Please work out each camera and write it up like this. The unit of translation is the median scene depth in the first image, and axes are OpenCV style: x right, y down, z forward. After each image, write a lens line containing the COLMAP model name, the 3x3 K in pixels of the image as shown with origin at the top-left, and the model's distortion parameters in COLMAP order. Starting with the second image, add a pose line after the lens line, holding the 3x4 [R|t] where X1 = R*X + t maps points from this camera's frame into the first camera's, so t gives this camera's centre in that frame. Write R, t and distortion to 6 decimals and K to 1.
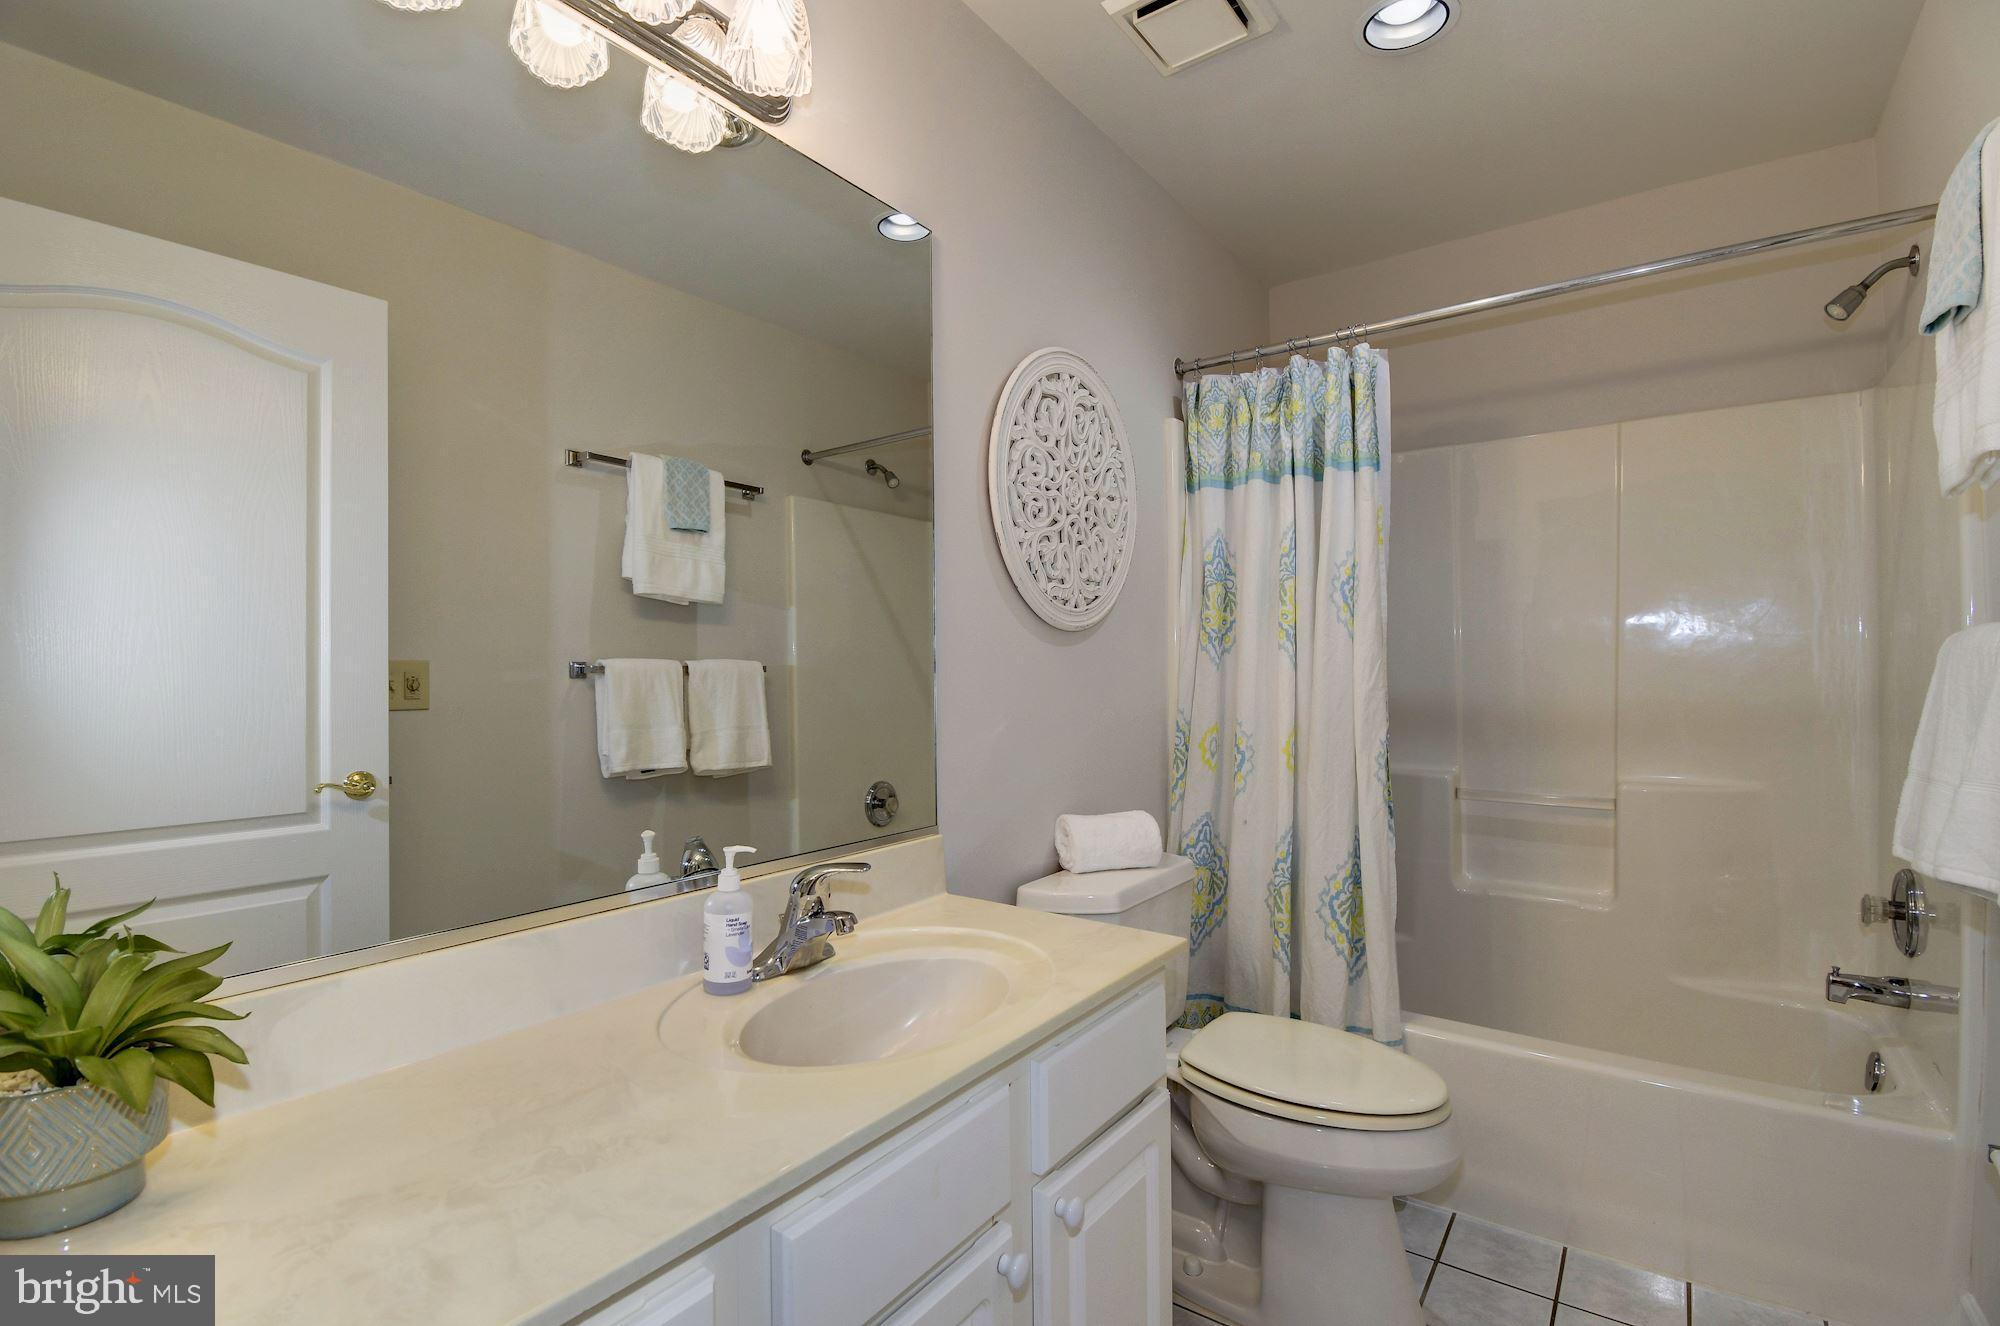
lens RADIAL K [[910.9, 0, 1003.0], [0, 910.9, 660.7], [0, 0, 1]] dist [-0.006099, -0.004364]
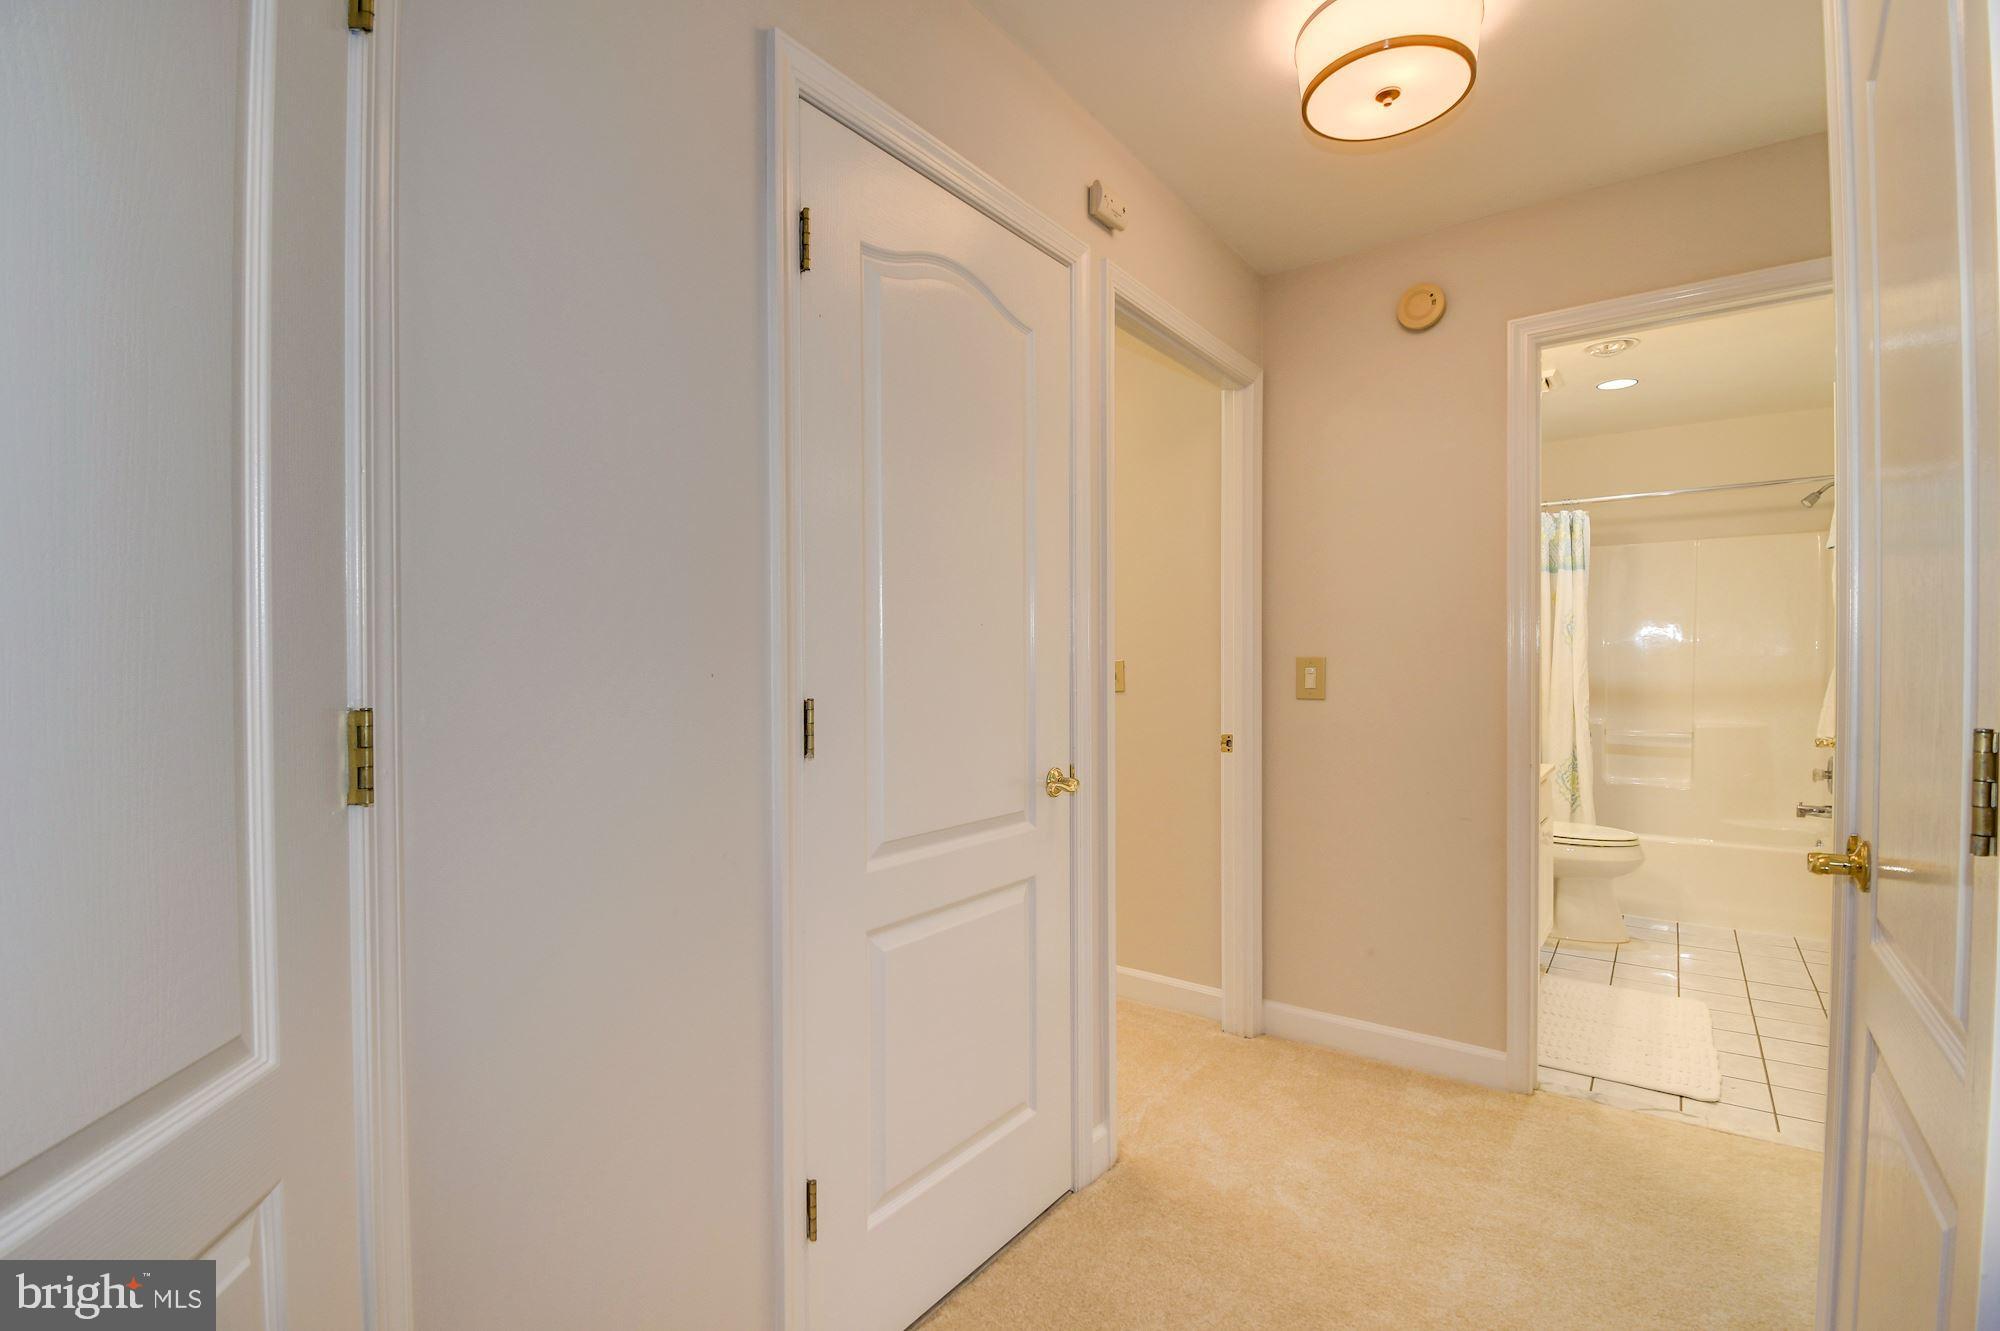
lens RADIAL K [[910.9, 0, 995.3], [0, 910.9, 671.3], [0, 0, 1]] dist [-0.006099, -0.004364]
pose [[0.999940, 0.000399, -0.010919, -0.905787], [-0.000189, 0.999814, 0.019268, -0.018562], [0.010925, -0.019265, 0.999755, -1.085011]]
